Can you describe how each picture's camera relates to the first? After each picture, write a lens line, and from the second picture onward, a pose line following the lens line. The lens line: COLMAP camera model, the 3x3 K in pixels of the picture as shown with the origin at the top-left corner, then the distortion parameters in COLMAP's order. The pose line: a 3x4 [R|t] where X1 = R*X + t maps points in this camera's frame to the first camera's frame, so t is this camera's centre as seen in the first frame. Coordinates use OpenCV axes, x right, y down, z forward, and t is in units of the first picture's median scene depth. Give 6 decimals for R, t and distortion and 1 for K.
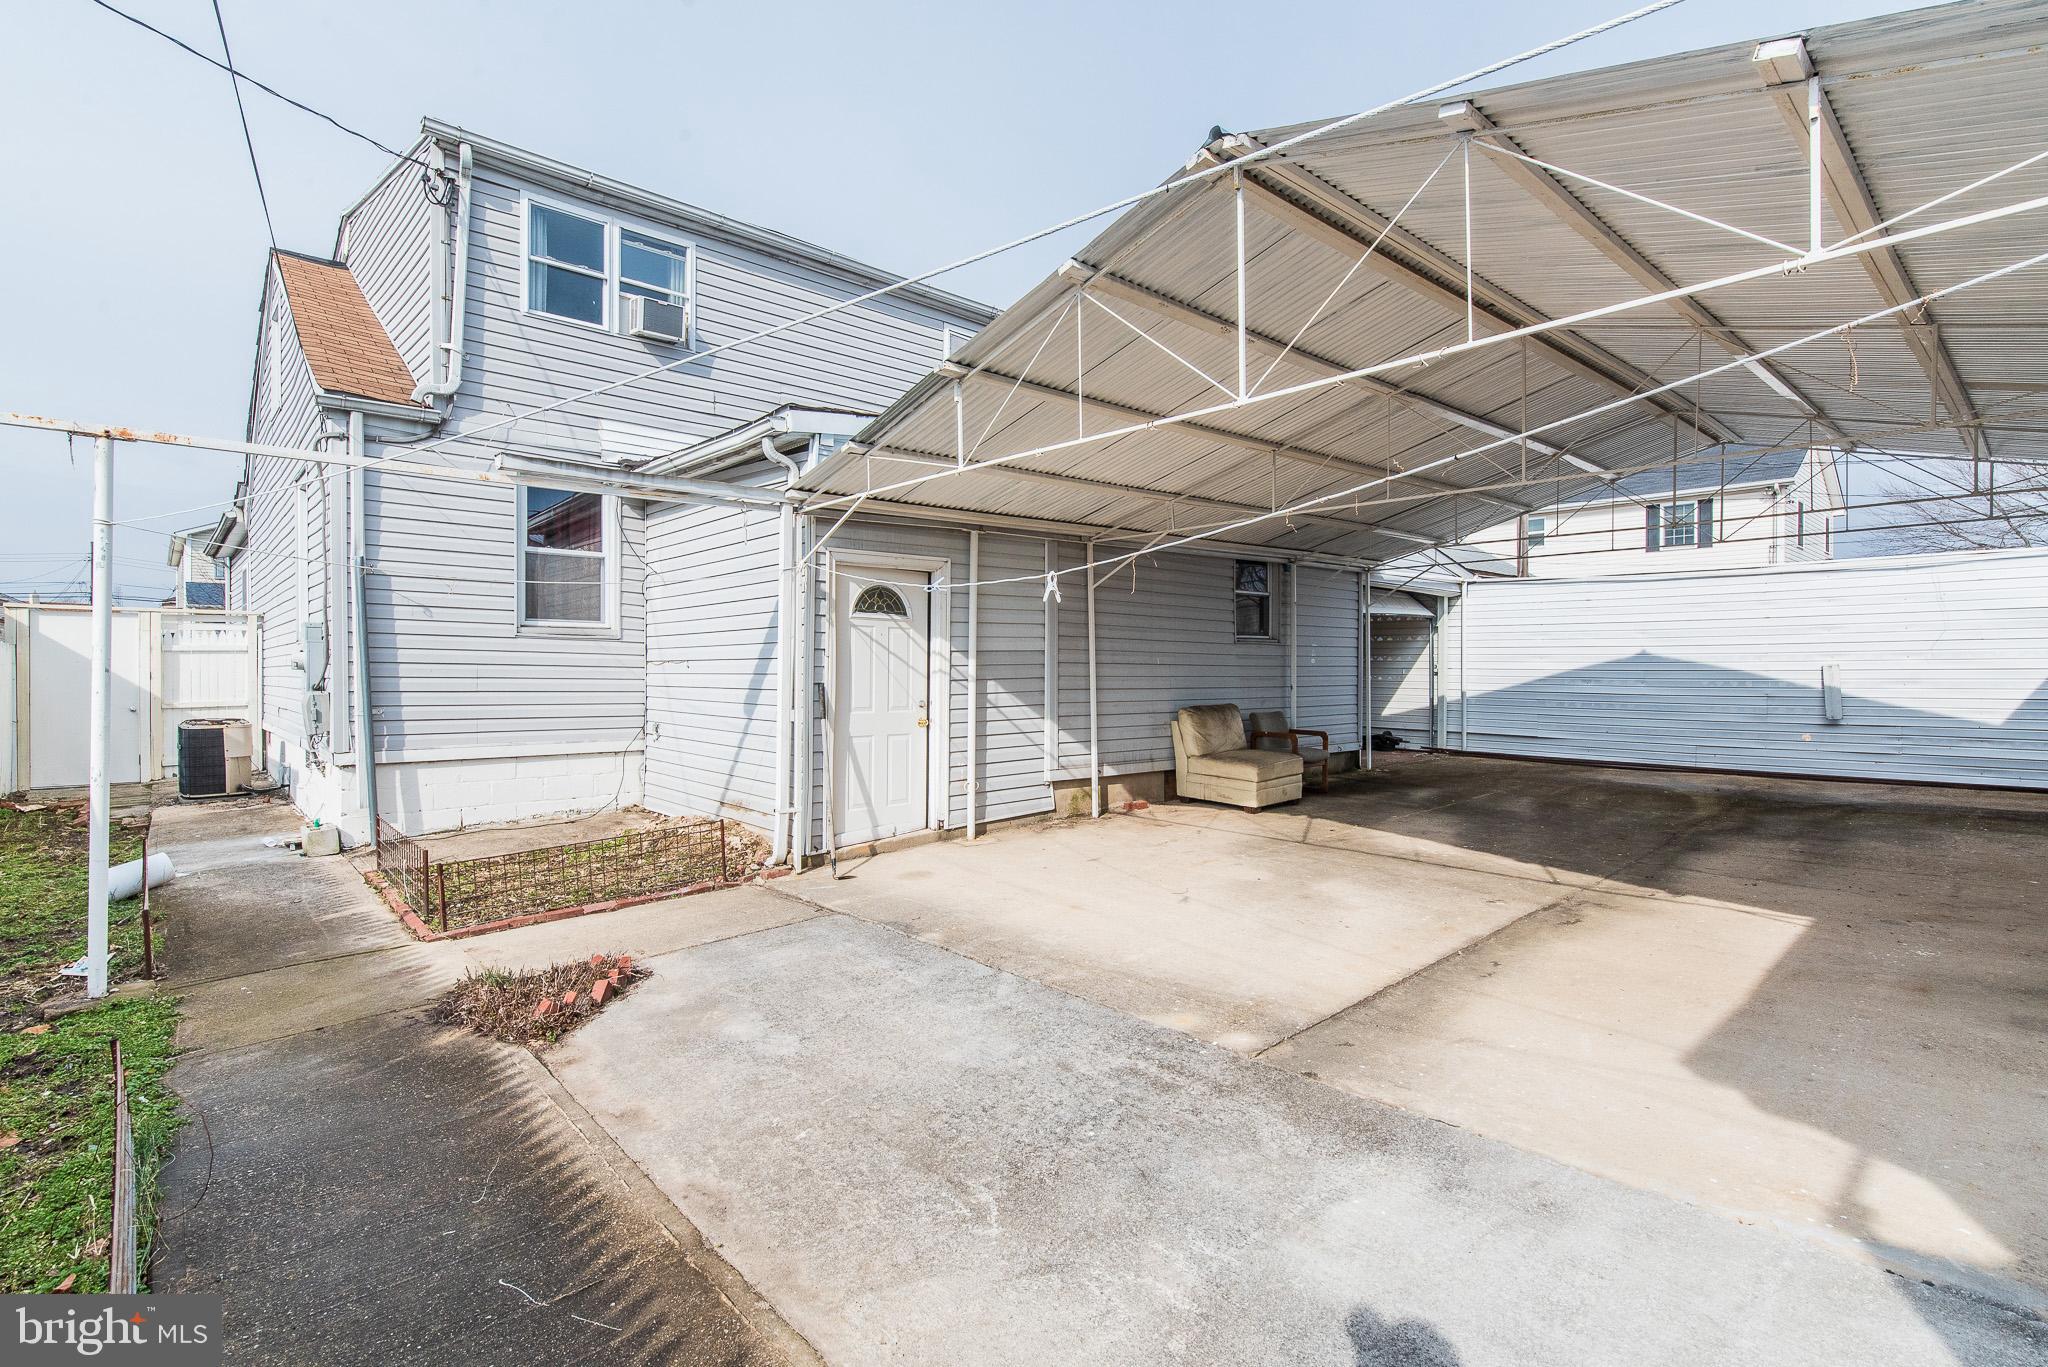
lens RADIAL K [[962.0, 0, 1024.0], [0, 962.0, 683.5], [0, 0, 1]] dist [-0.004369, 0.001811]
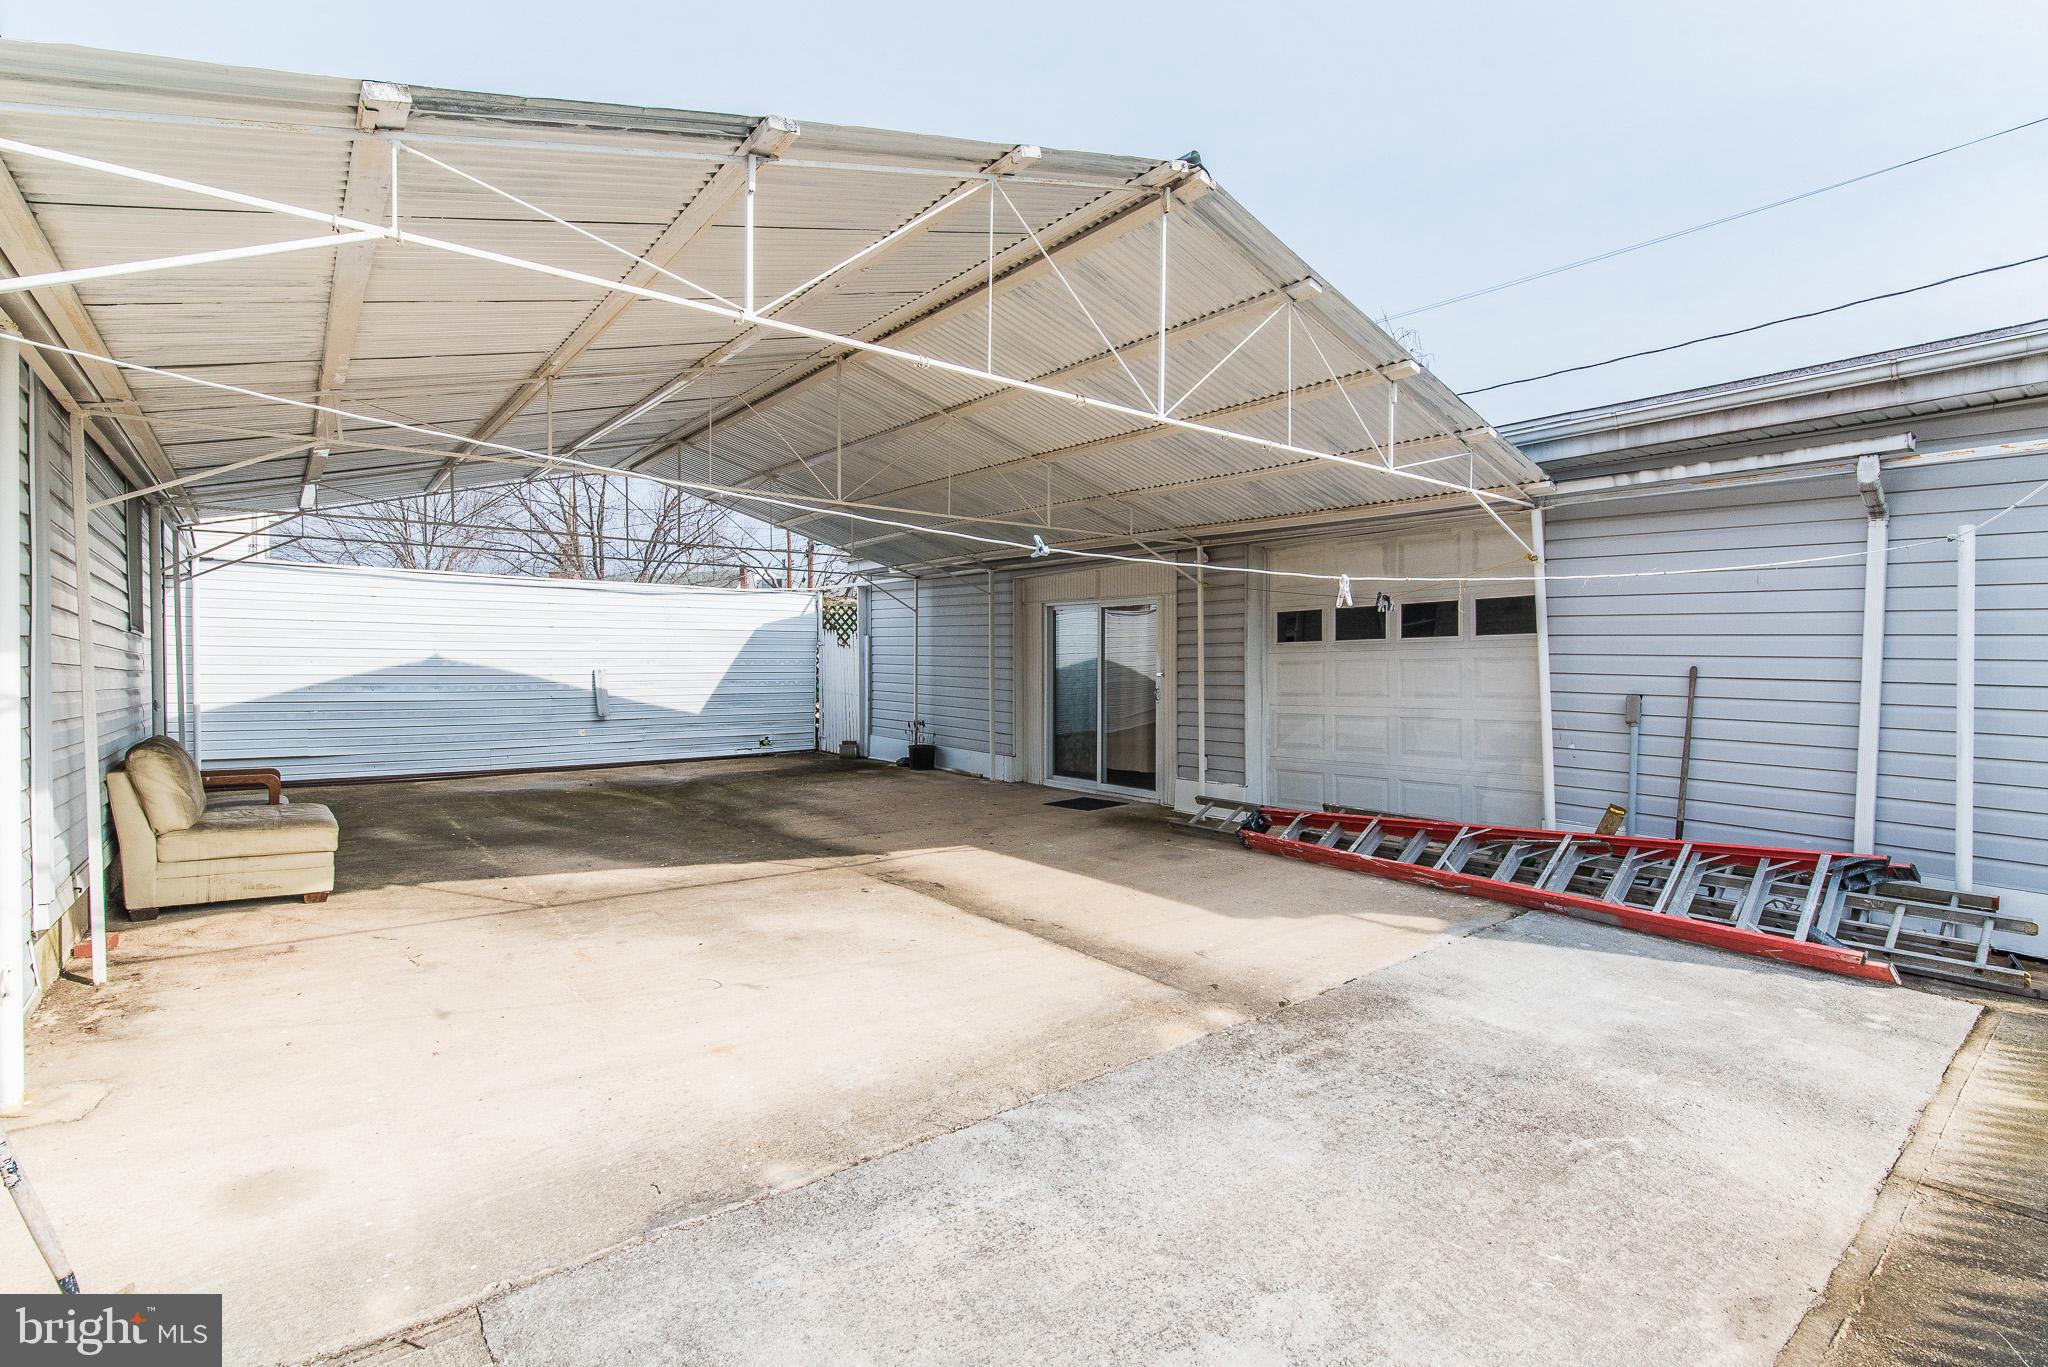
lens RADIAL K [[962.0, 0, 1024.0], [0, 962.0, 683.5], [0, 0, 1]] dist [-0.004369, 0.001811]
pose [[0.052798, -0.013336, 0.998516, -0.838911], [0.016845, 0.999780, 0.012462, -0.022994], [-0.998463, 0.016162, 0.053011, 1.115280]]
